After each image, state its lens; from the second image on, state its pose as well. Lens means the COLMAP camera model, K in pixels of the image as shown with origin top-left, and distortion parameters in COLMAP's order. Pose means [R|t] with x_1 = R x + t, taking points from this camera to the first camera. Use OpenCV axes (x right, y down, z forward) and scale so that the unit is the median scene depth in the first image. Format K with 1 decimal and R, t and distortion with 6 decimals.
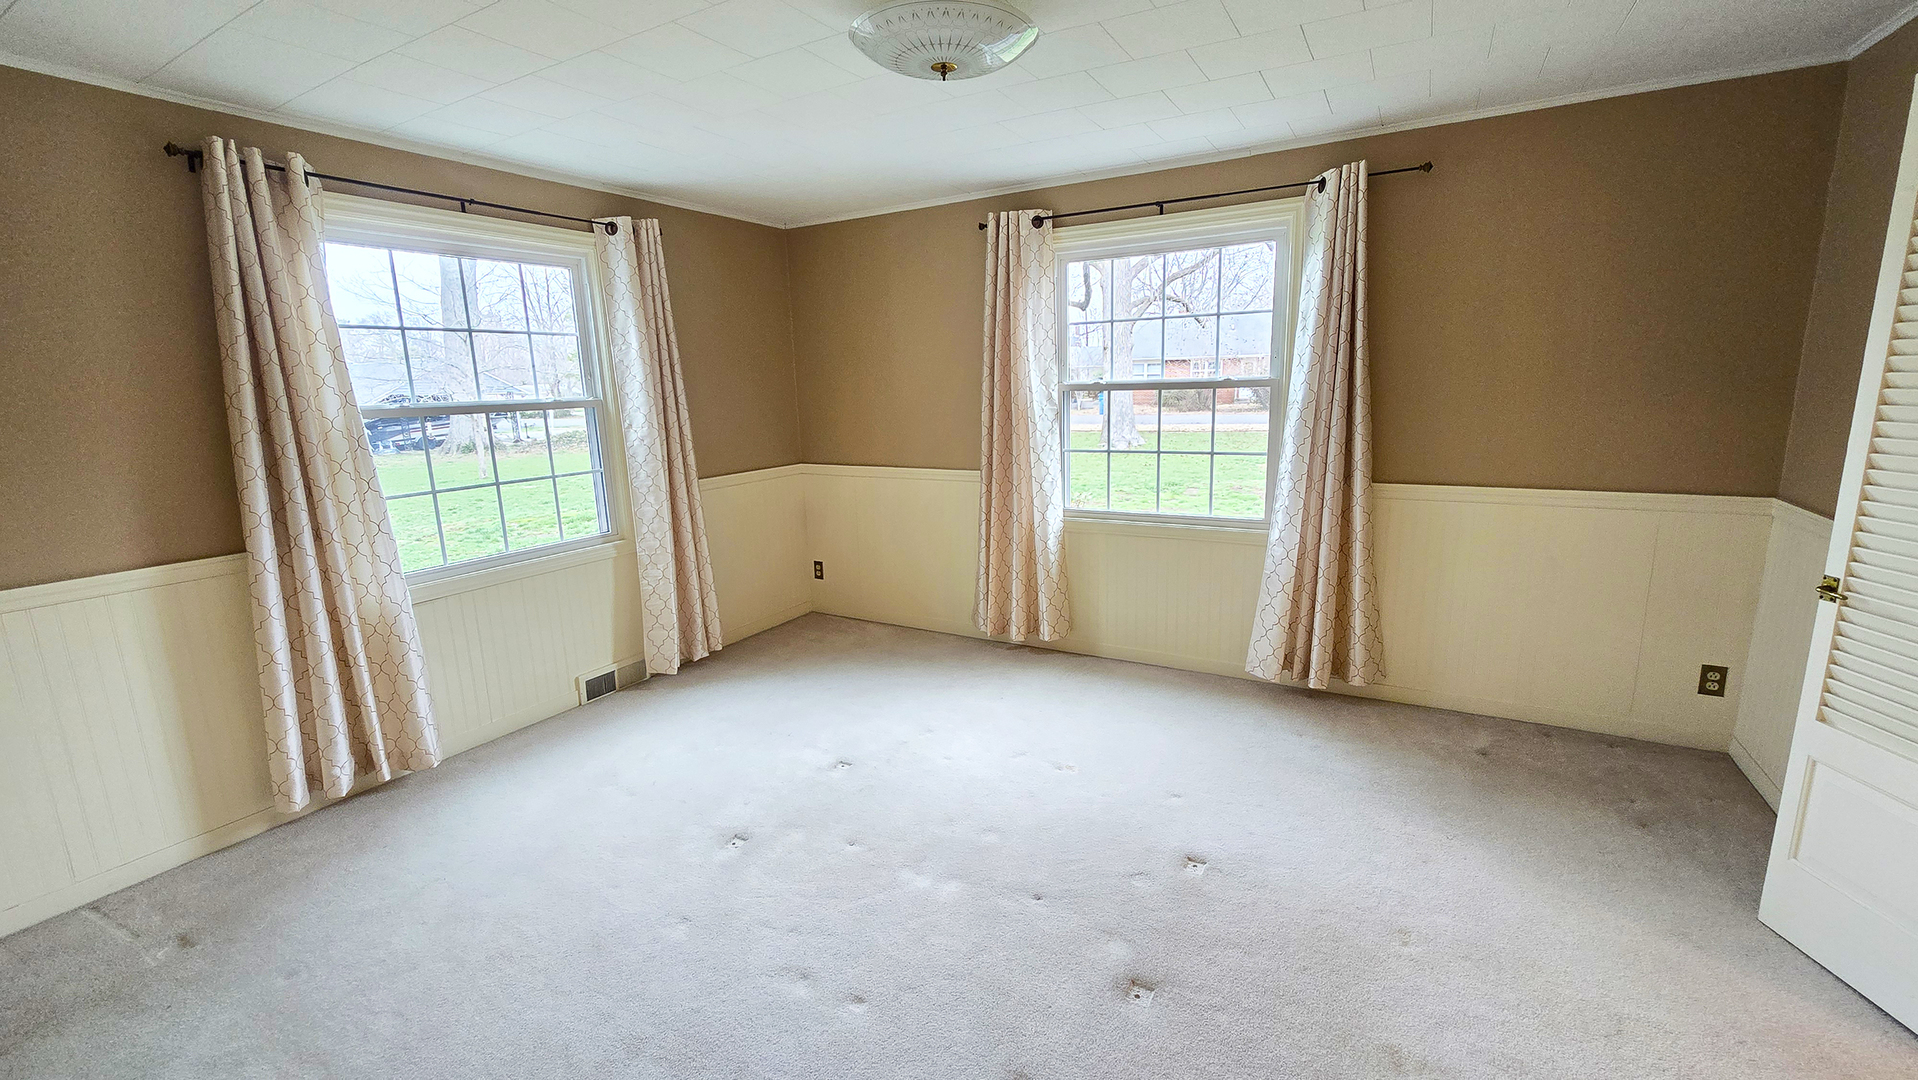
lens RADIAL K [[766.6, 0, 959.0], [0, 766.6, 540.0], [0, 0, 1]] dist [-0.014448, -0.000527]
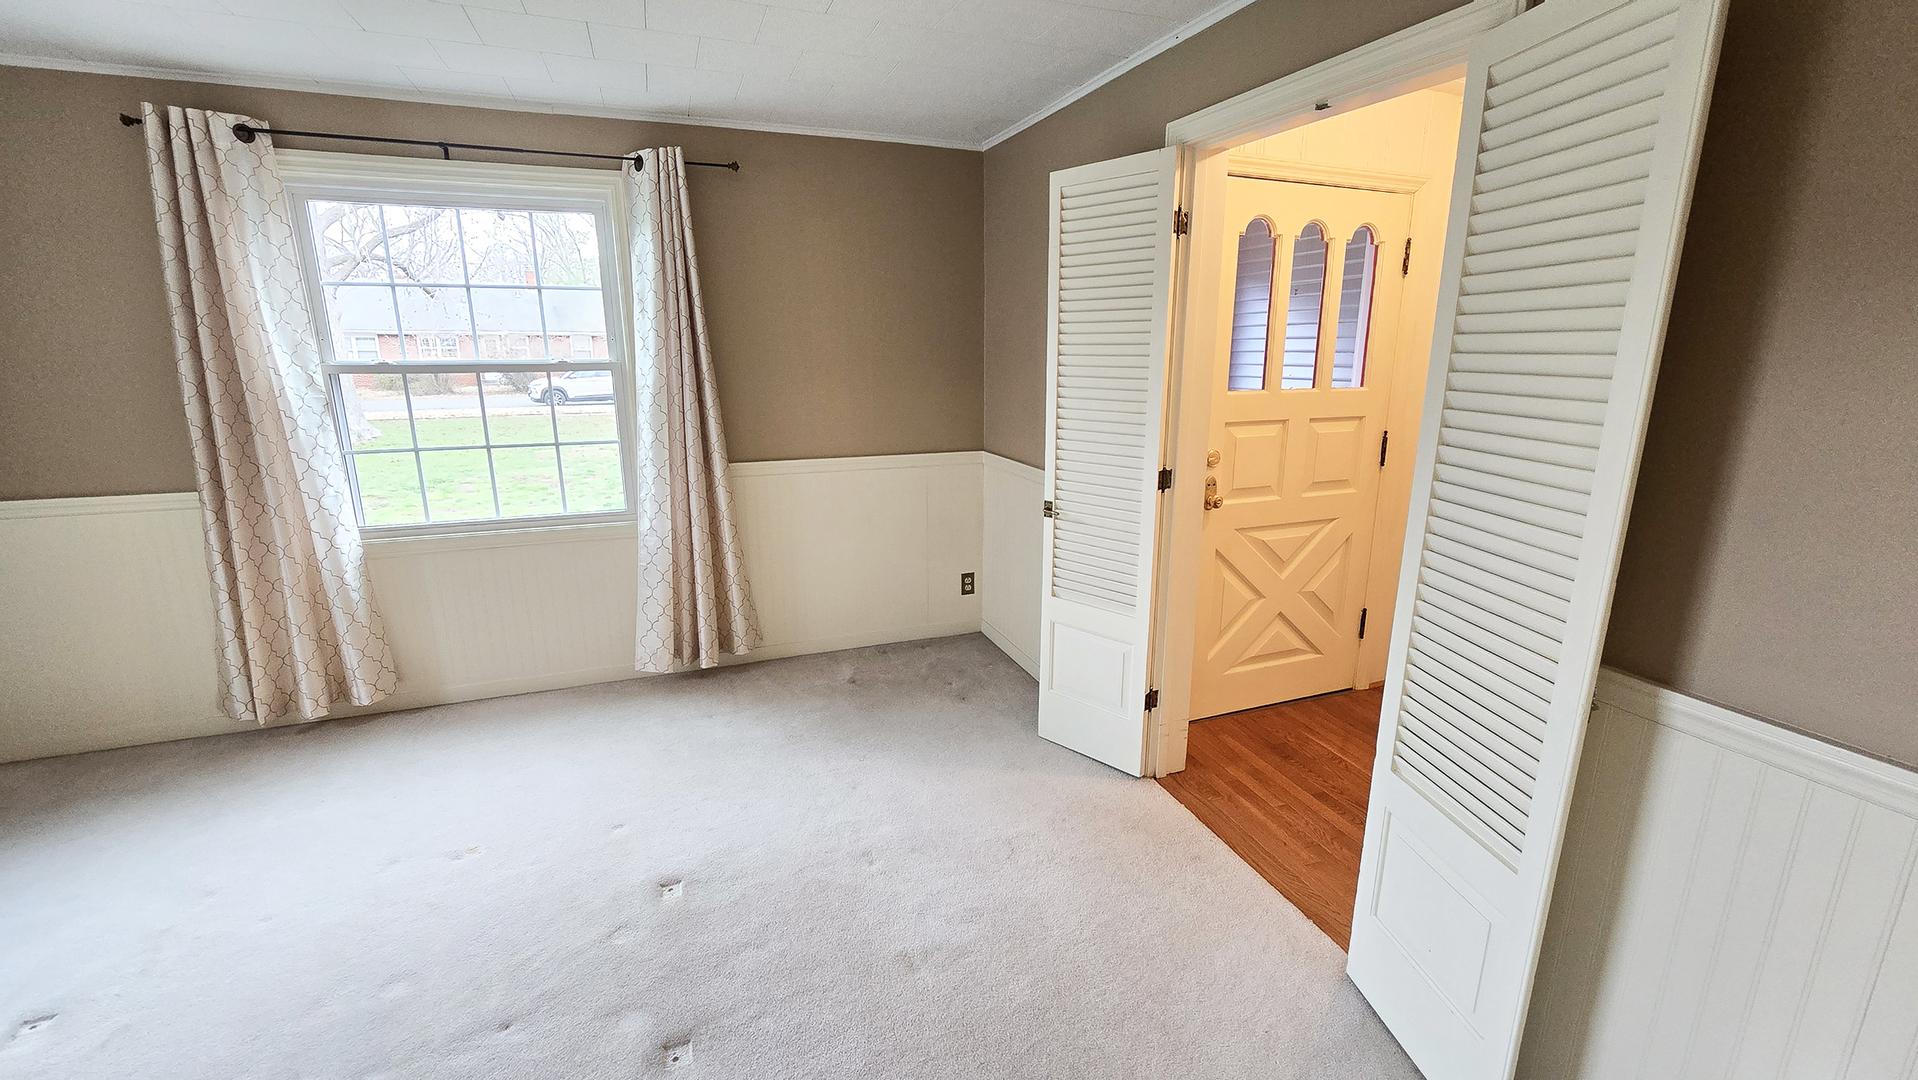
lens RADIAL K [[766.6, 0, 959.0], [0, 766.6, 540.0], [0, 0, 1]] dist [-0.014448, -0.000527]
pose [[0.633508, -0.154177, 0.758220, -0.069242], [0.137368, 0.986790, 0.085881, -0.015745], [-0.761445, 0.049749, 0.646318, 0.072768]]
